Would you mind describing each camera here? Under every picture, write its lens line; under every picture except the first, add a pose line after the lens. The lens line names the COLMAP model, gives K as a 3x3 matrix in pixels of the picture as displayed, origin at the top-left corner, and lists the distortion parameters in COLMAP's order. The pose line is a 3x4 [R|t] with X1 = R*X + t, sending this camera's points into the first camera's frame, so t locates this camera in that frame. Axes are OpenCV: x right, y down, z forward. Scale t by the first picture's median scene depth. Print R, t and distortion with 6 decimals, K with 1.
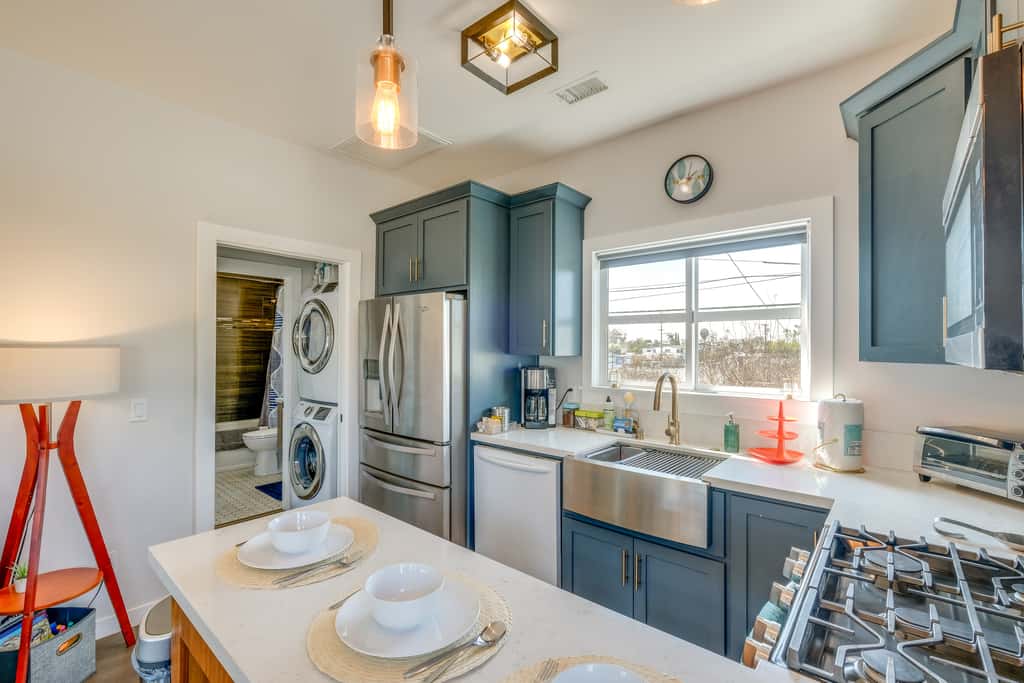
lens RADIAL K [[452.8, 0, 509.8], [0, 452.8, 345.8], [0, 0, 1]] dist [-0.001825, -0.000260]
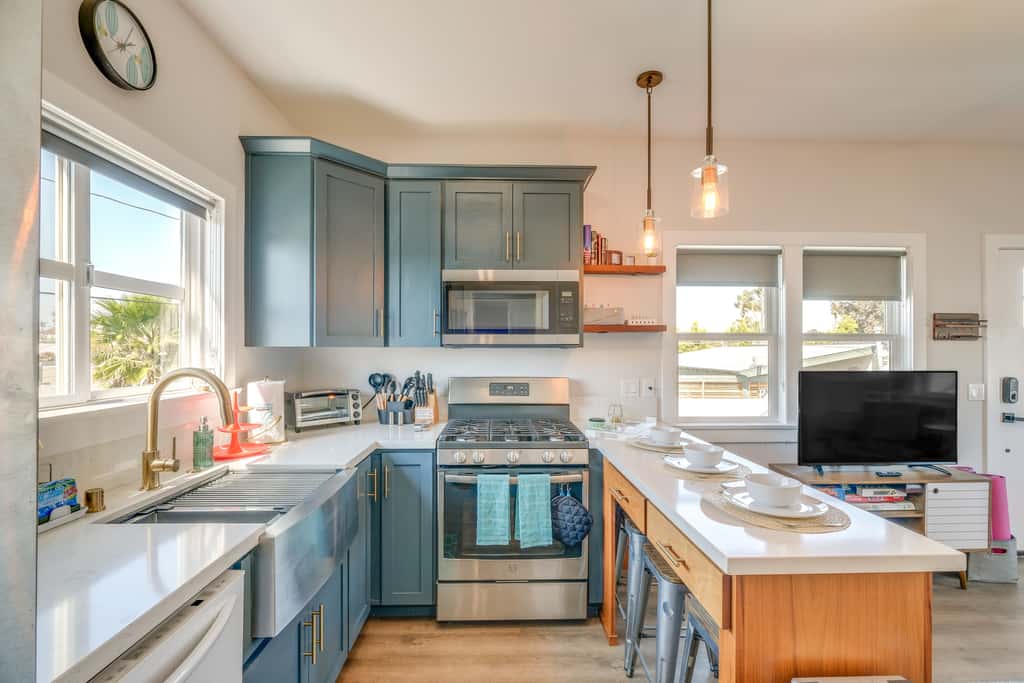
lens RADIAL K [[453.4, 0, 510.4], [0, 453.4, 349.9], [0, 0, 1]] dist [-0.000487, -0.000071]
pose [[-0.676178, -0.004772, 0.736723, -0.372675], [-0.007870, 0.999969, -0.000745, 0.026965], [-0.736696, -0.006302, -0.676194, 0.979680]]
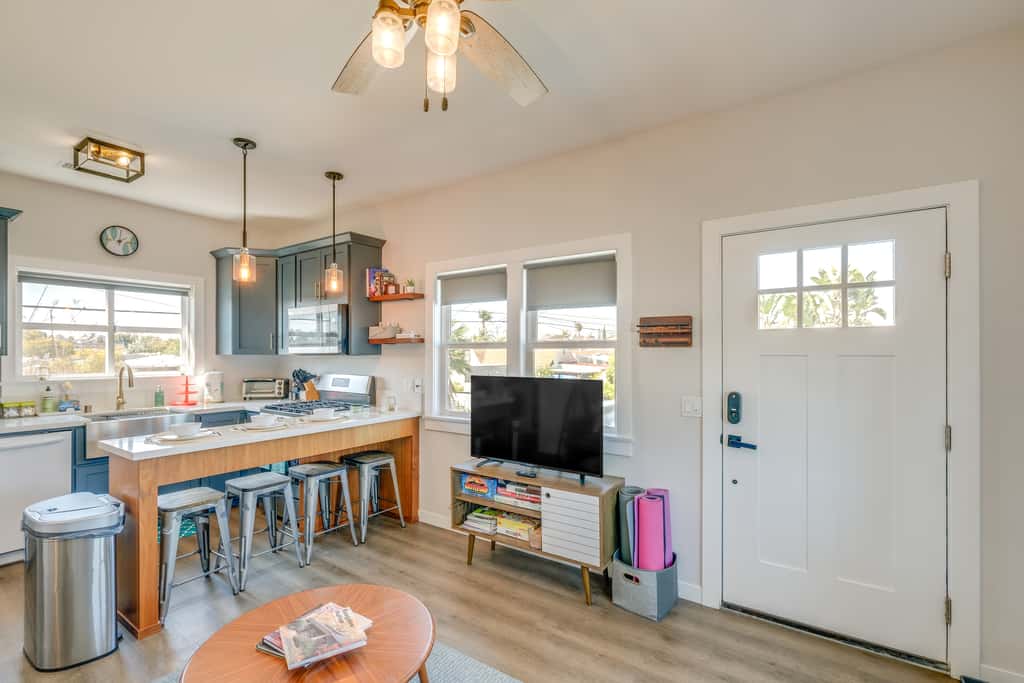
lens RADIAL K [[456.8, 0, 509.3], [0, 456.8, 350.7], [0, 0, 1]] dist [0.001465, -0.000434]
pose [[-0.110945, 0.000006, 0.993827, -1.267711], [-0.005340, 0.999986, -0.000602, 0.003855], [-0.993812, -0.005374, -0.110943, -0.158930]]
